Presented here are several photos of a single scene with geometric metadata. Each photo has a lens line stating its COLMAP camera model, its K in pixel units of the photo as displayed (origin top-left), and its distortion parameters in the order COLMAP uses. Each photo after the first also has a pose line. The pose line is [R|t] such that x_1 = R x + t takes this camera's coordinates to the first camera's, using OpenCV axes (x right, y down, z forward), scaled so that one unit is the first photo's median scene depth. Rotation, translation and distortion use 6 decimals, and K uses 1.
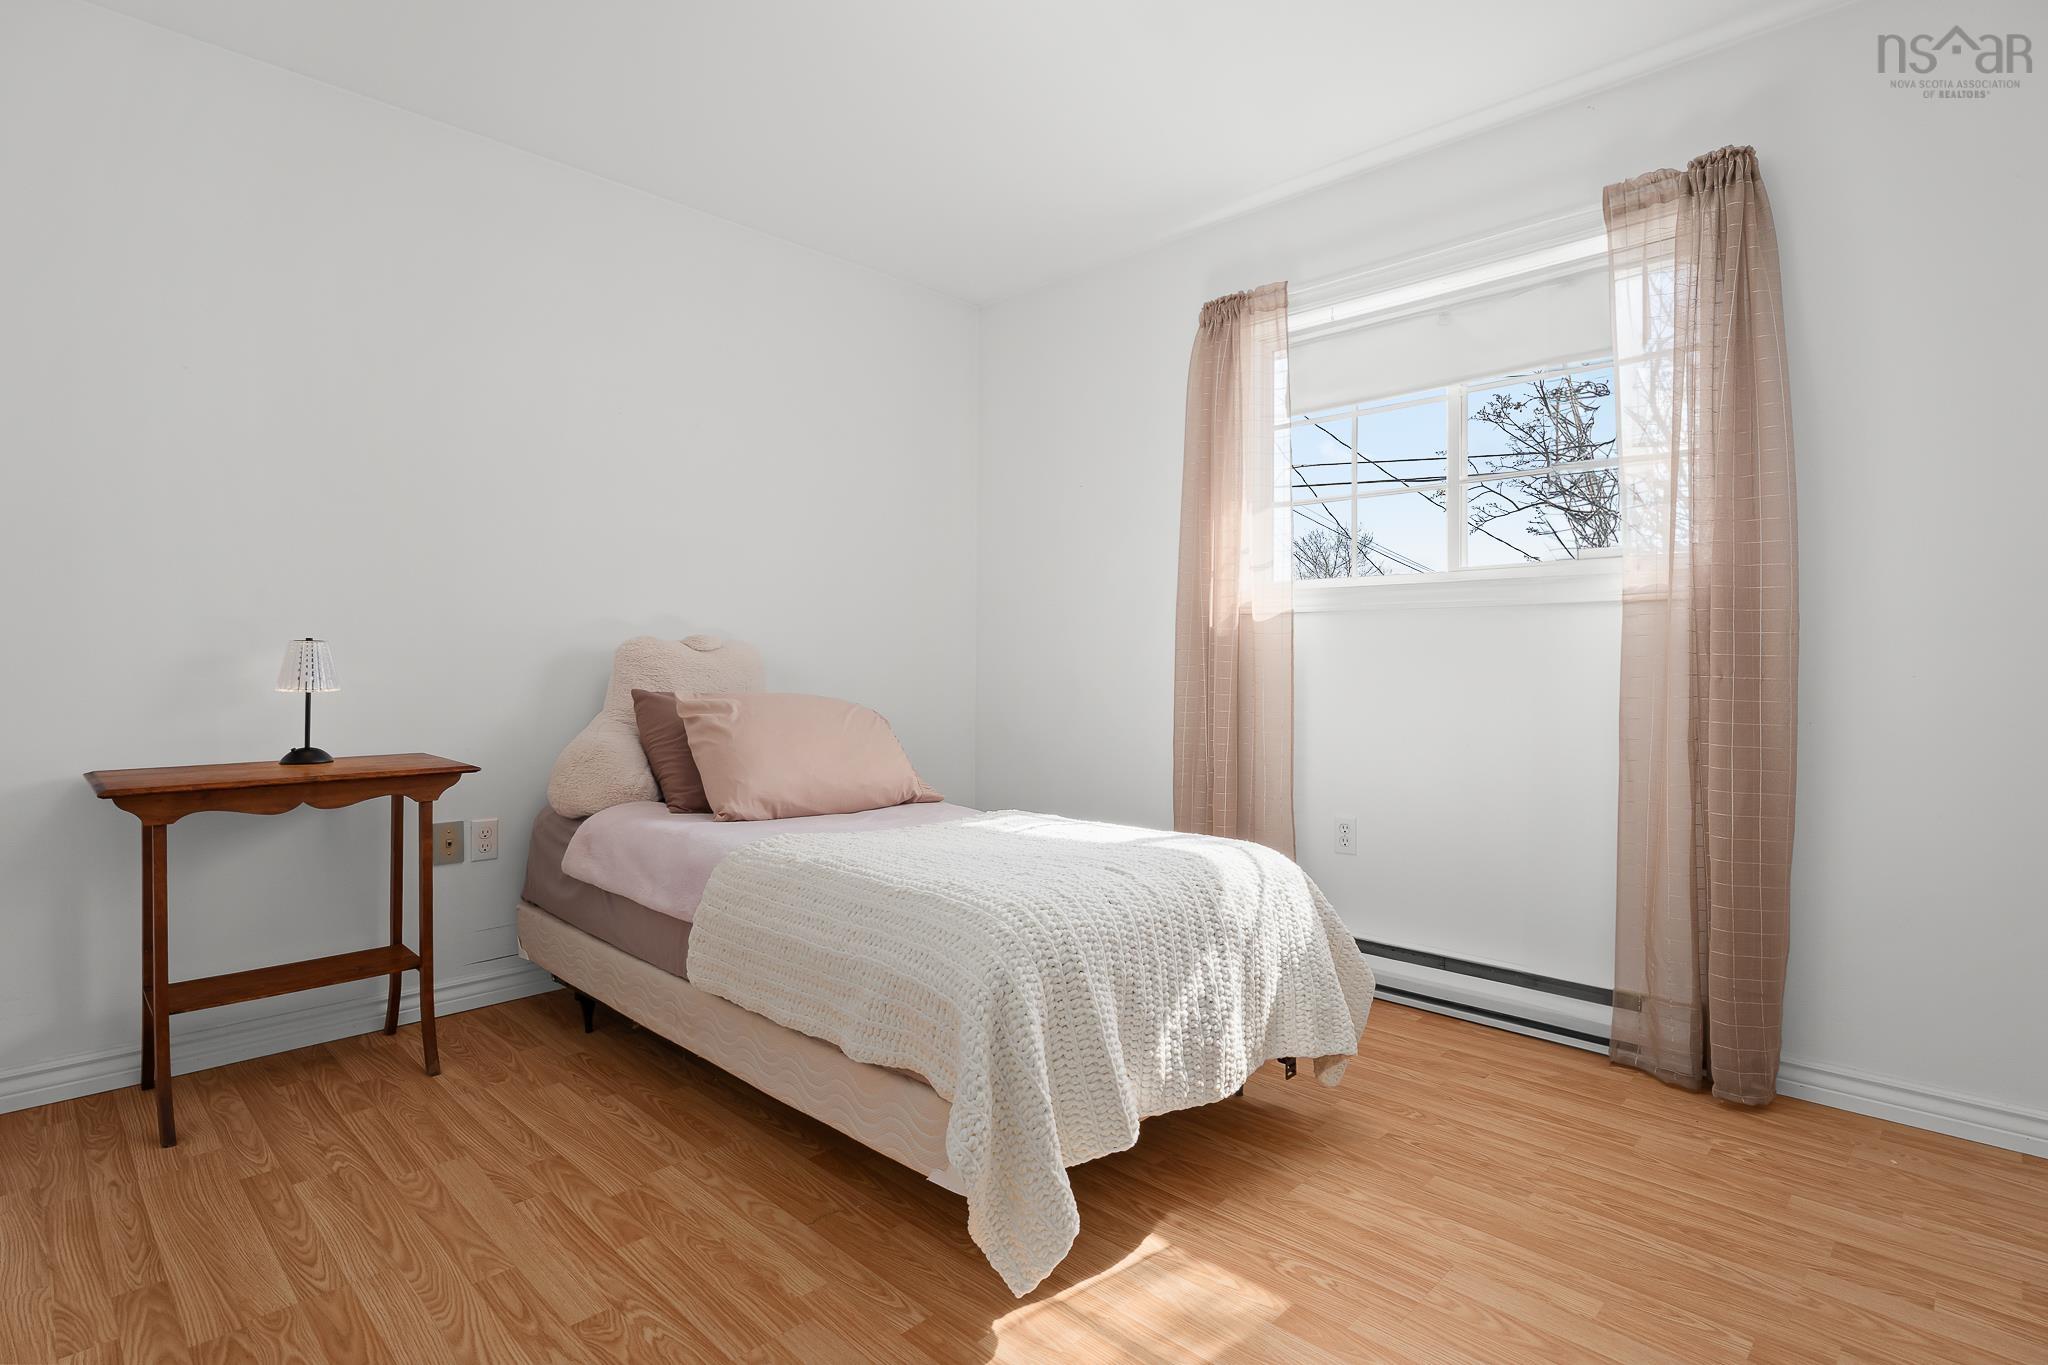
lens RADIAL K [[1018.9, 0, 1031.6], [0, 1018.9, 659.8], [0, 0, 1]] dist [-0.000406, -0.000033]
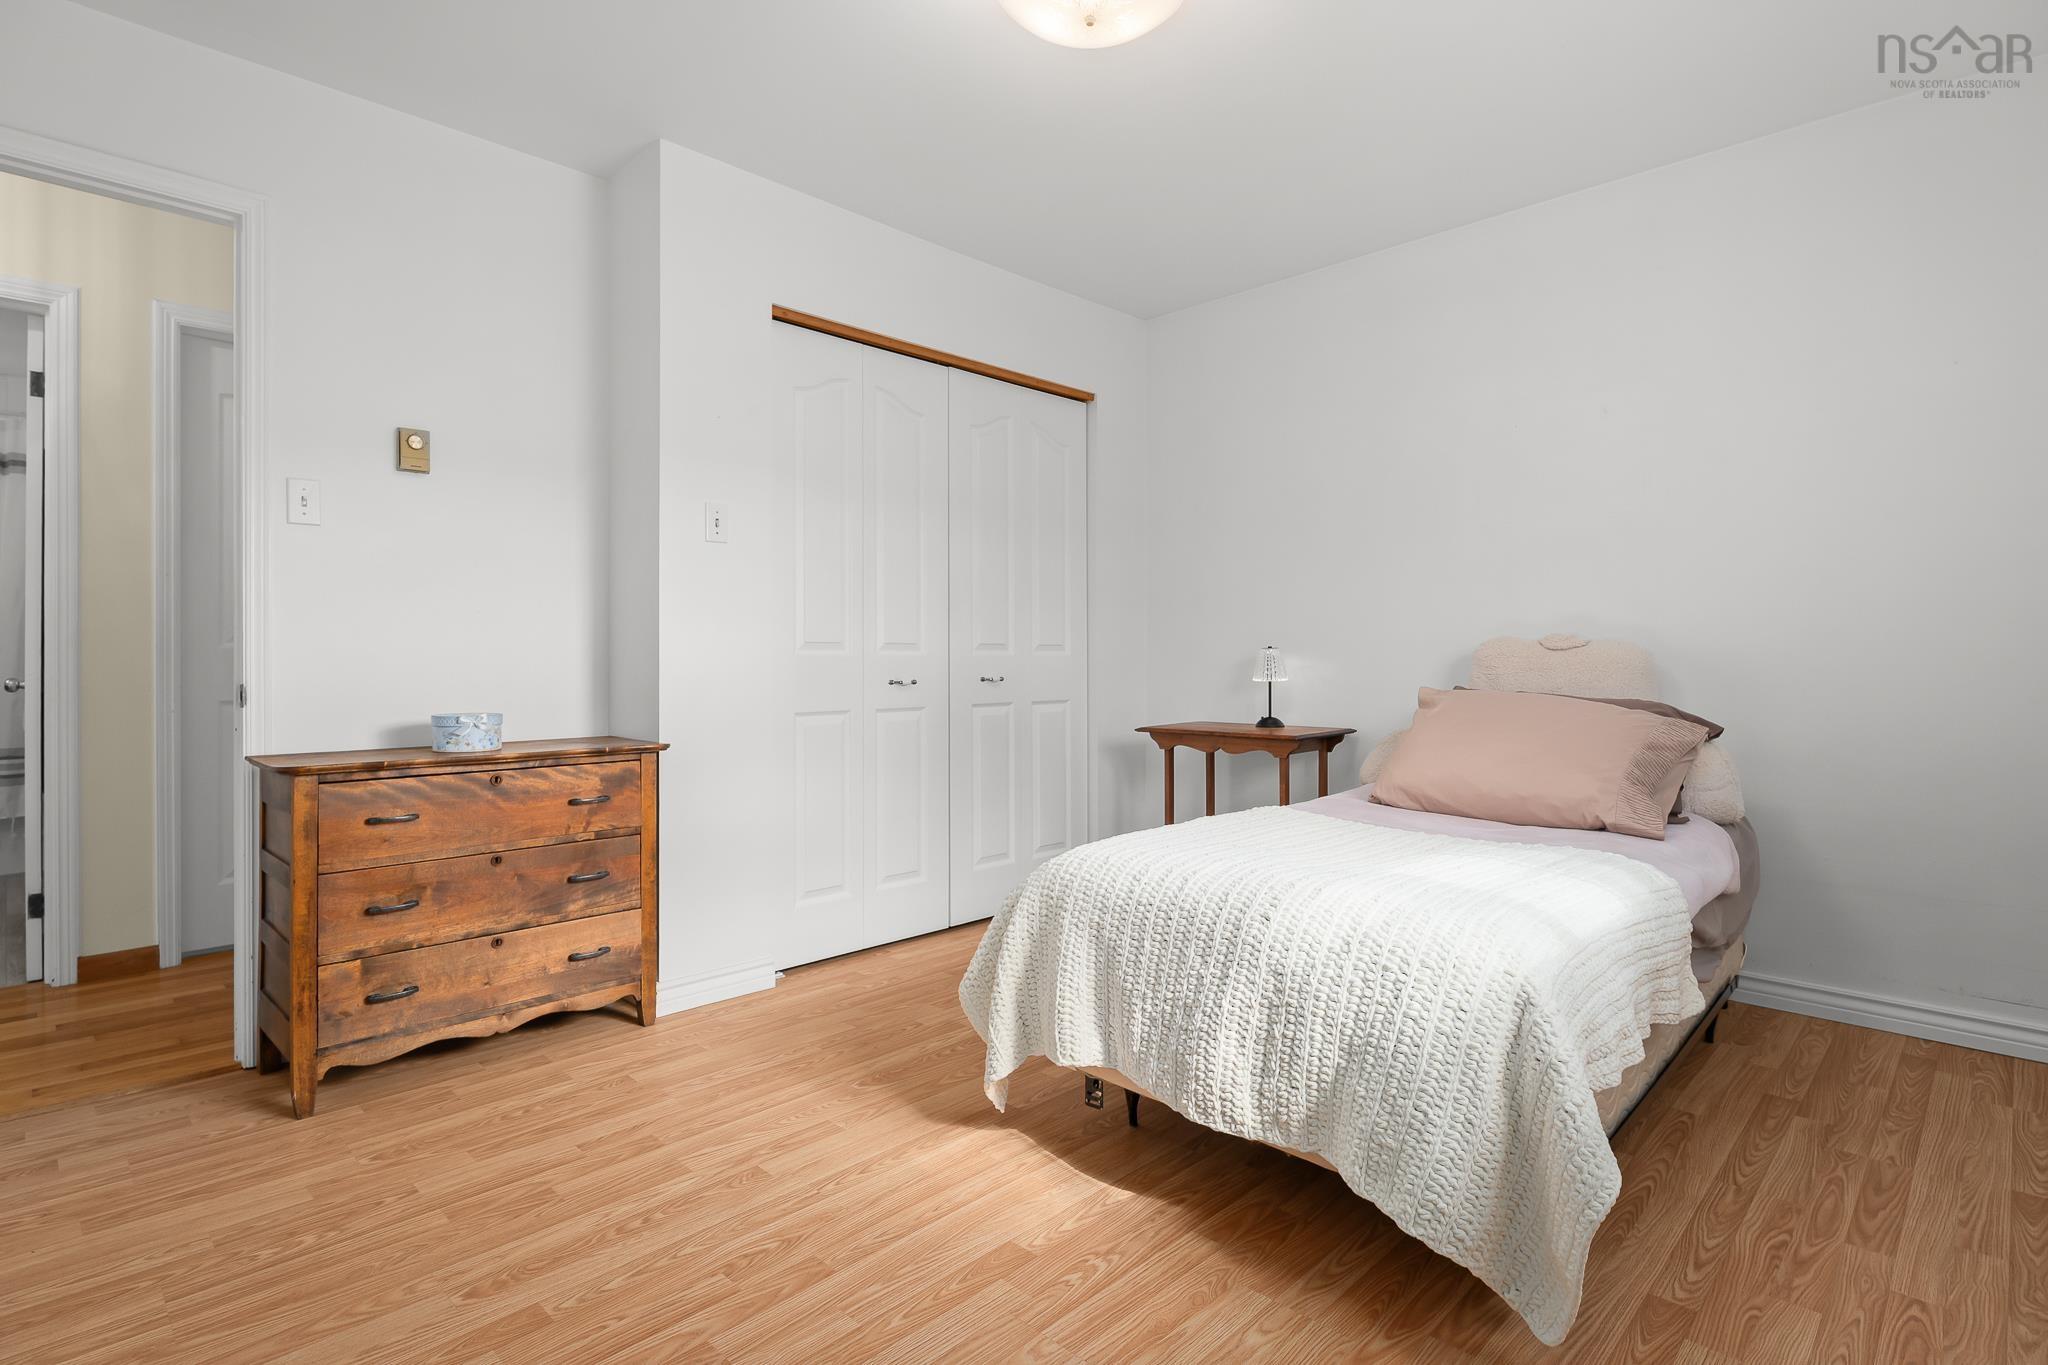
lens RADIAL K [[1018.9, 0, 1031.6], [0, 1018.9, 659.8], [0, 0, 1]] dist [-0.000406, -0.000033]
pose [[-0.001566, -0.003835, -0.999991, 0.971077], [0.002893, 0.999988, -0.003840, 0.004303], [0.999995, -0.002898, -0.001555, 0.727210]]
